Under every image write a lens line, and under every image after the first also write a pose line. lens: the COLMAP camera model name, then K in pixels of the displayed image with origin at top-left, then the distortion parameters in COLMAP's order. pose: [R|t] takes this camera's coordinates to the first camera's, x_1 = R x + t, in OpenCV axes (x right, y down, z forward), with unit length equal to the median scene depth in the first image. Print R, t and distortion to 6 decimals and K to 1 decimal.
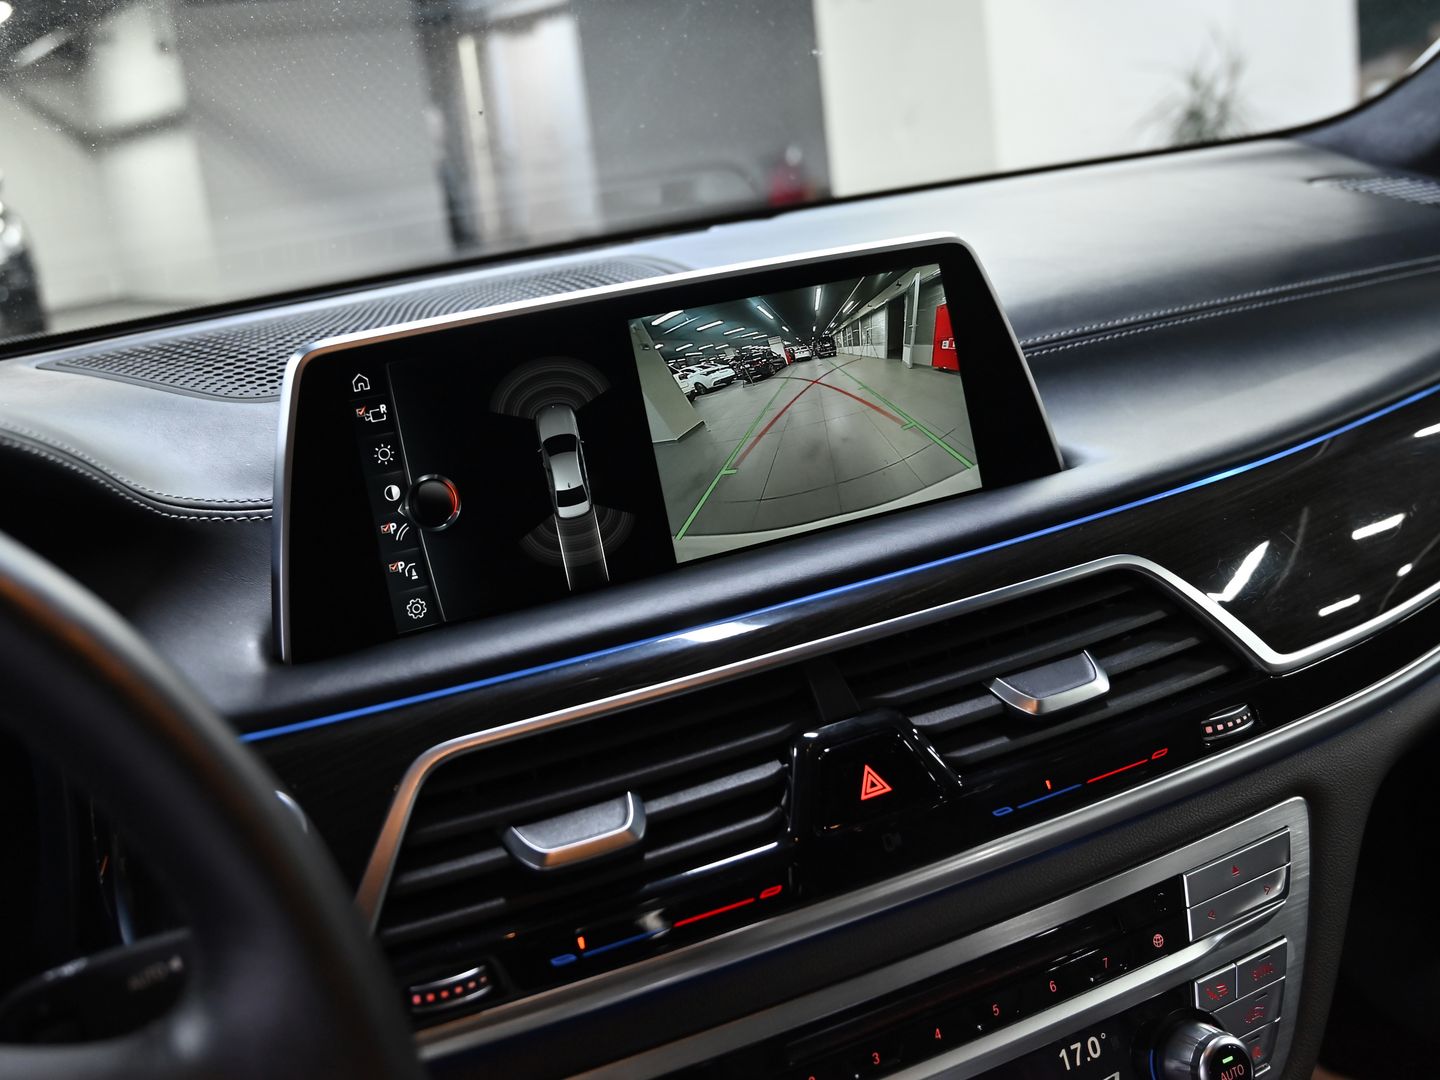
lens RADIAL K [[1480.6, 0, 674.5], [0, 1480.6, 493.3], [0, 0, 1]] dist [-0.007801, 0.000000]
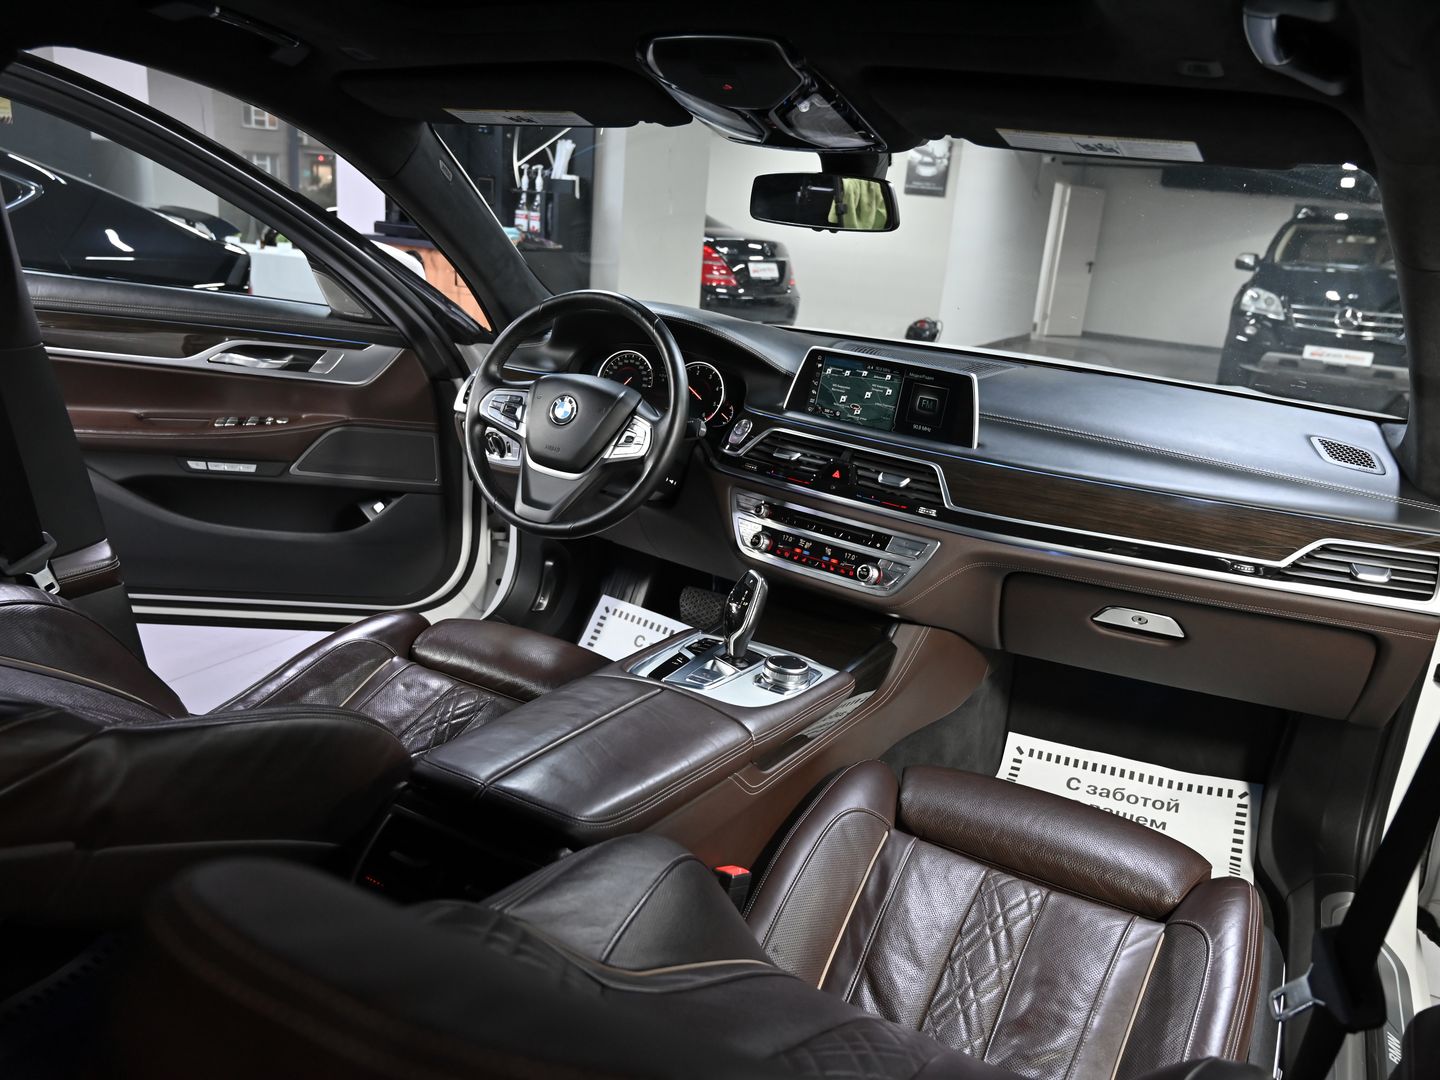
lens RADIAL K [[1104.3, 0, 716.5], [0, 1104.3, 534.8], [0, 0, 1]] dist [-0.004625, 0.012638]
pose [[0.458444, 0.411543, -0.787694, 2.473553], [-0.334055, 0.901122, 0.276382, -0.406443], [0.823551, 0.136428, 0.550592, -1.020882]]
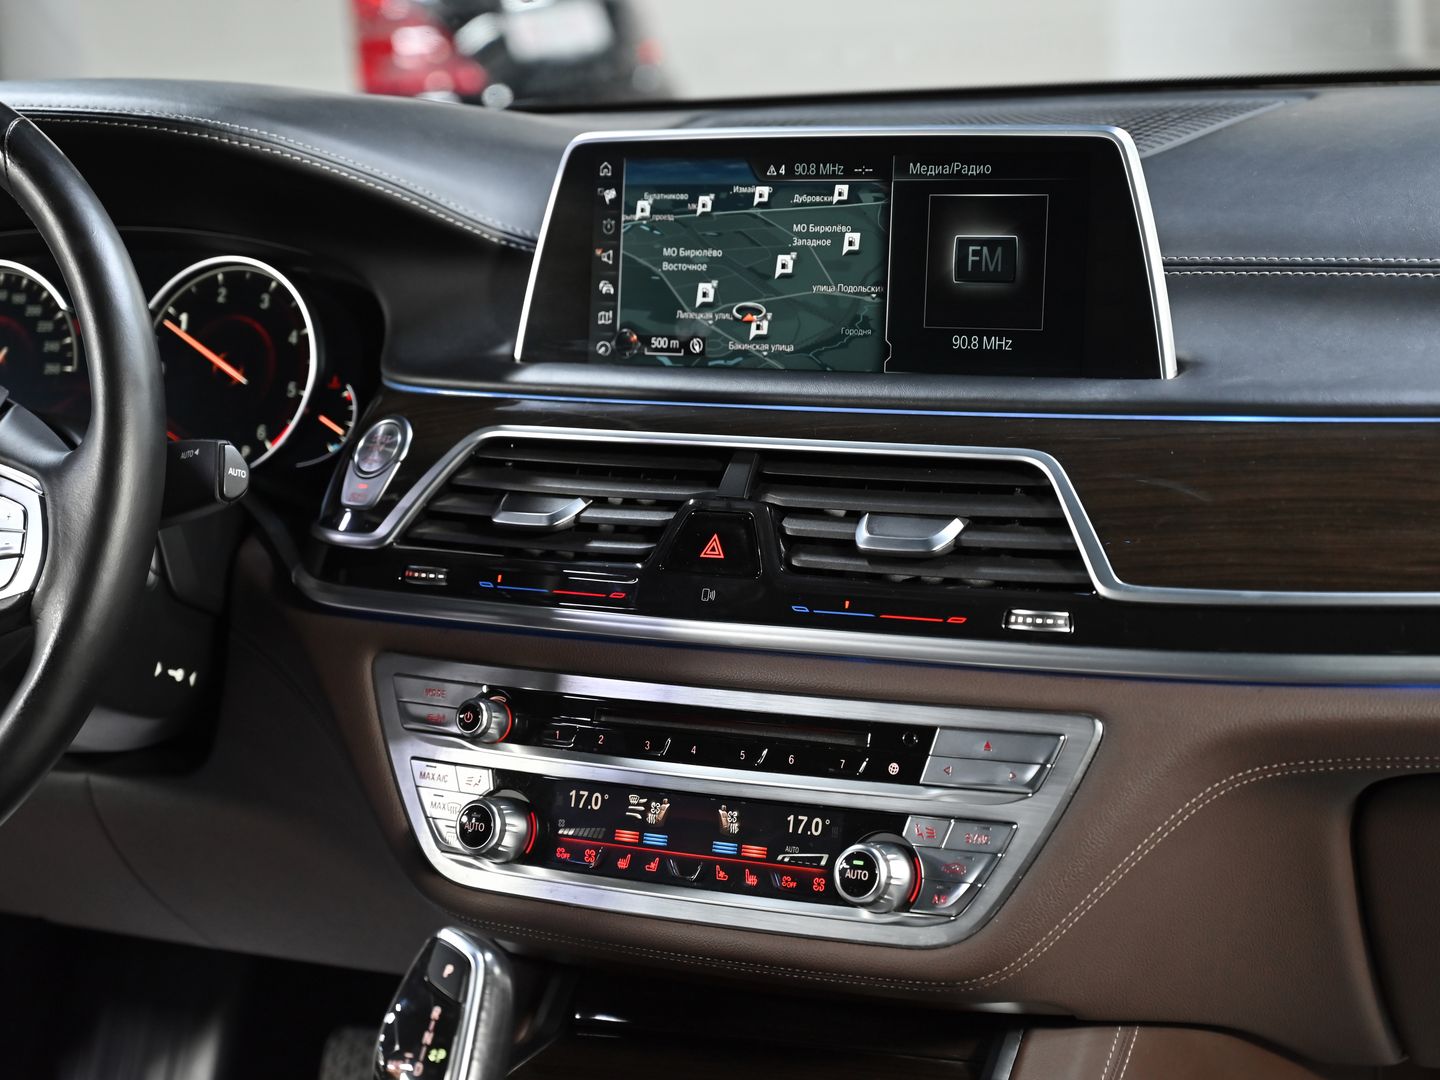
lens RADIAL K [[3297.4, 0, 714.8], [0, 3297.4, 540.3], [0, 0, 1]] dist [0.005038, 0.000000]
pose [[0.550685, 0.254323, -0.795026, 2.210148], [-0.191438, 0.965547, 0.176269, -0.286062], [0.812464, 0.055130, 0.580399, -0.589397]]
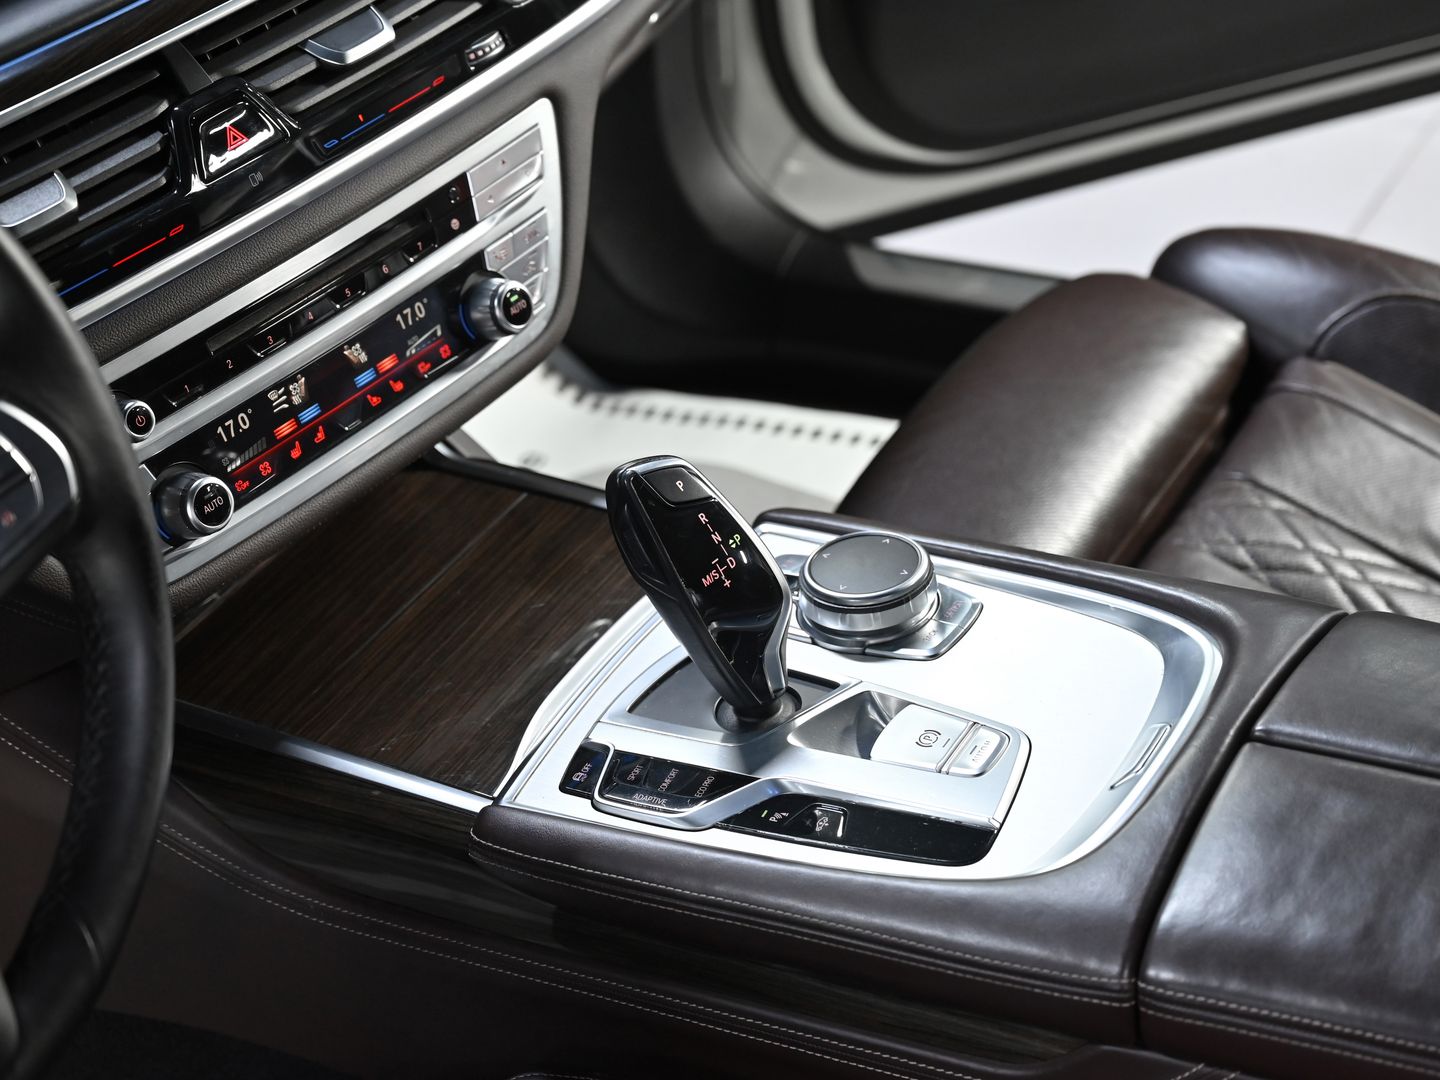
lens RADIAL K [[2597.8, 0, 710.9], [0, 2597.8, 541.0], [0, 0, 1]] dist [0.001168, 0.000000]
pose [[0.892603, -0.220644, 0.393163, -0.430364], [0.083593, 0.937935, 0.336587, -0.186073], [-0.443027, -0.267572, 0.855647, -1.125760]]
